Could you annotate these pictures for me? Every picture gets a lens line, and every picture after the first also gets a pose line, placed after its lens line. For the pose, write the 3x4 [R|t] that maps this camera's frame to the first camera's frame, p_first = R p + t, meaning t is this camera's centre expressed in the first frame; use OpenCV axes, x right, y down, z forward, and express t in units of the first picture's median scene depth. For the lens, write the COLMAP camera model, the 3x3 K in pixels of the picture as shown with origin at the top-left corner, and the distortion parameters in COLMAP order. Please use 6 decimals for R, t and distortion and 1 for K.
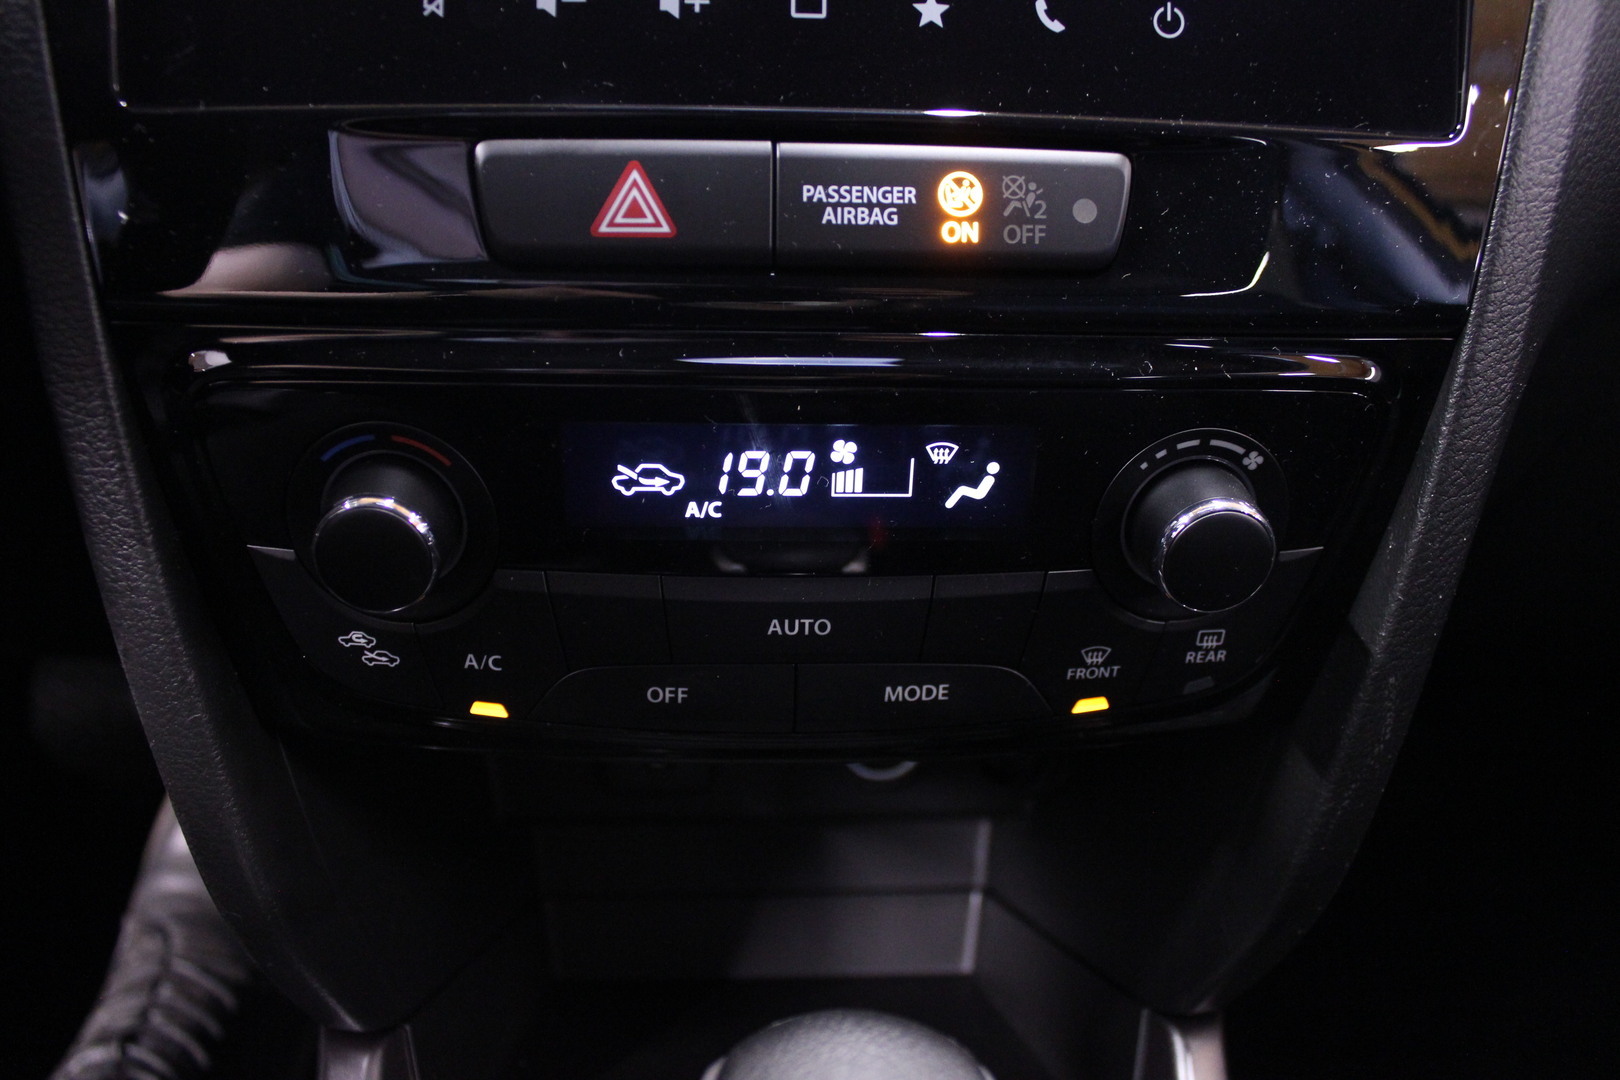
lens RADIAL K [[1338.6, 0, 810.0], [0, 1338.6, 540.0], [0, 0, 1]] dist [-0.183025, 0.146026]
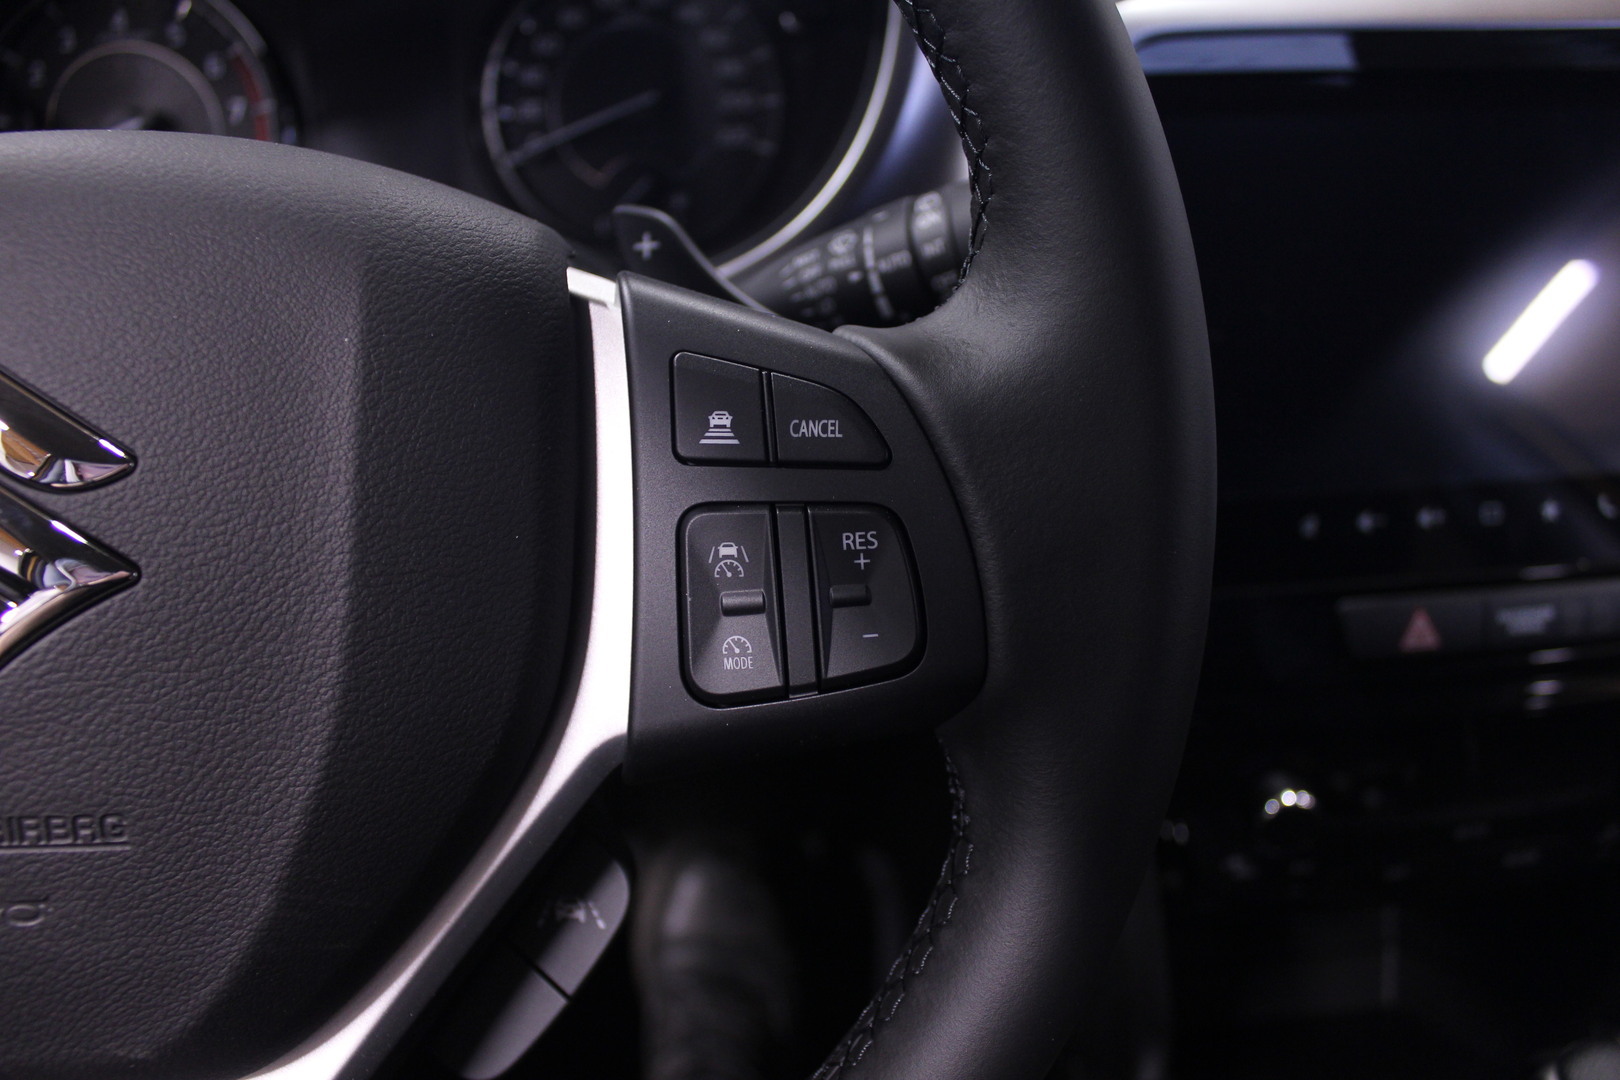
lens RADIAL K [[1338.6, 0, 810.0], [0, 1338.6, 540.0], [0, 0, 1]] dist [-0.183025, 0.146026]
pose [[0.997940, -0.064075, -0.003094, -0.900961], [0.063960, 0.997539, -0.028734, -0.353007], [0.004927, 0.028477, 0.999582, -0.772013]]
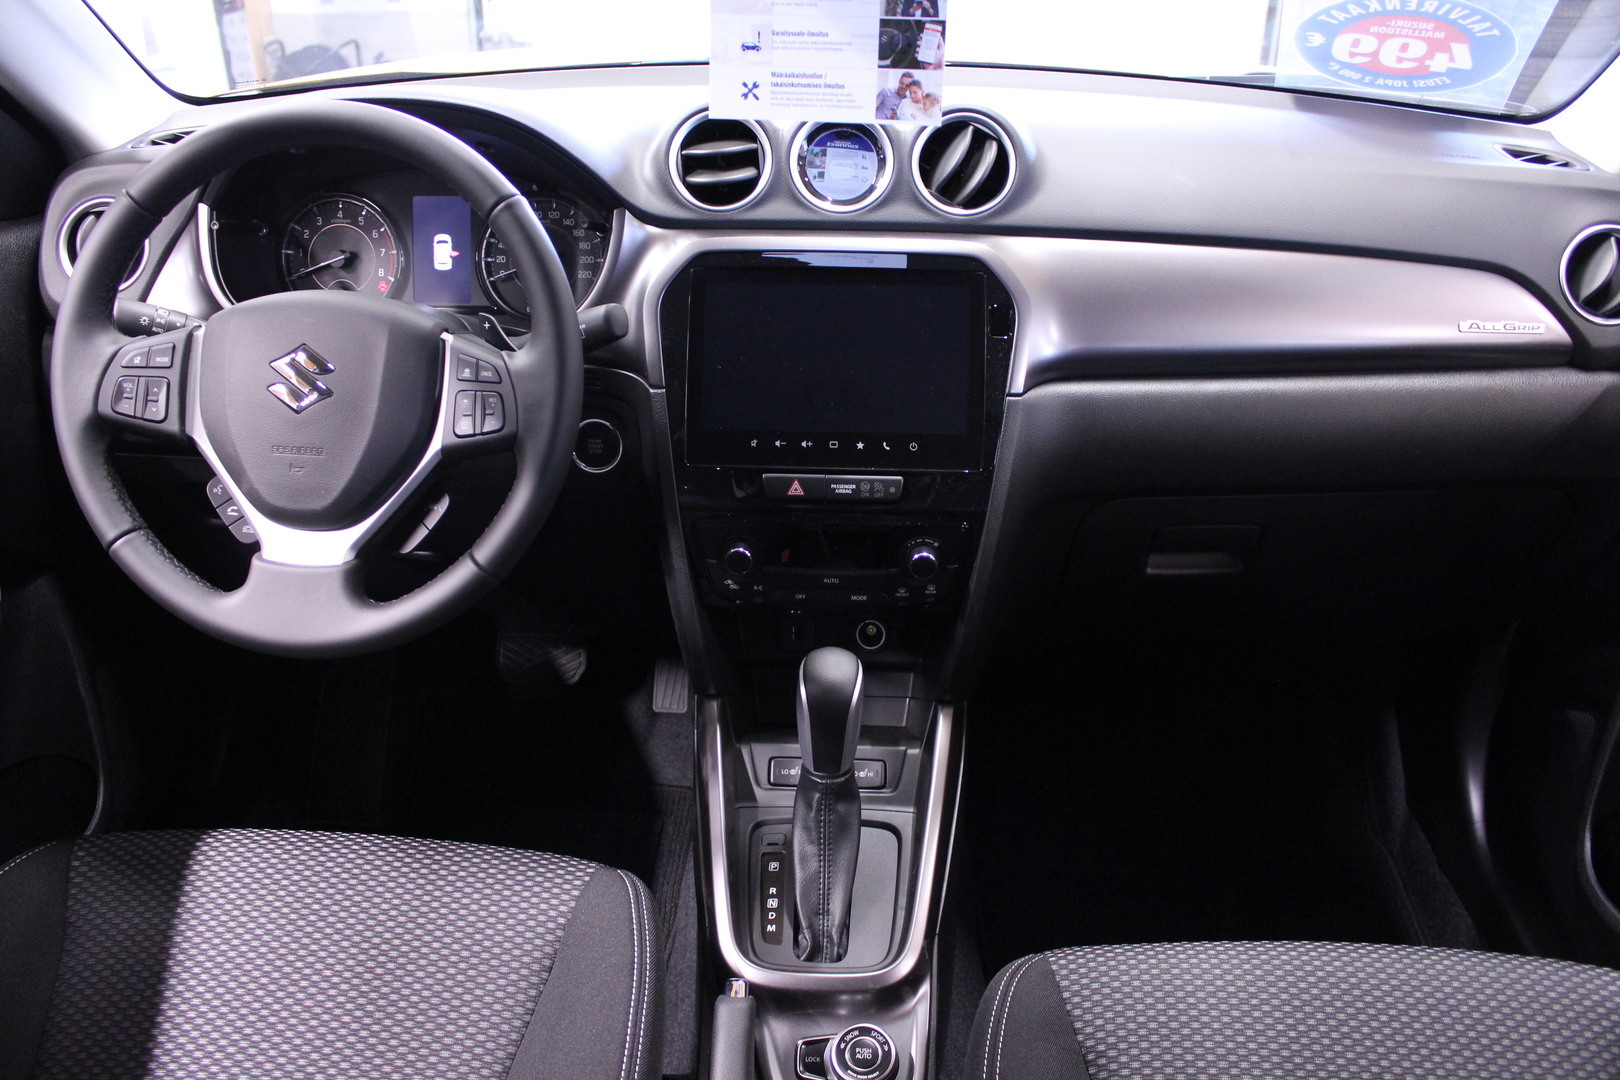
lens RADIAL K [[1338.6, 0, 810.0], [0, 1338.6, 540.0], [0, 0, 1]] dist [-0.183025, 0.146026]
pose [[0.993133, 0.019970, -0.115276, 0.432491], [-0.028032, 0.997240, -0.068746, 0.238761], [0.113585, 0.071505, 0.990952, -3.413533]]
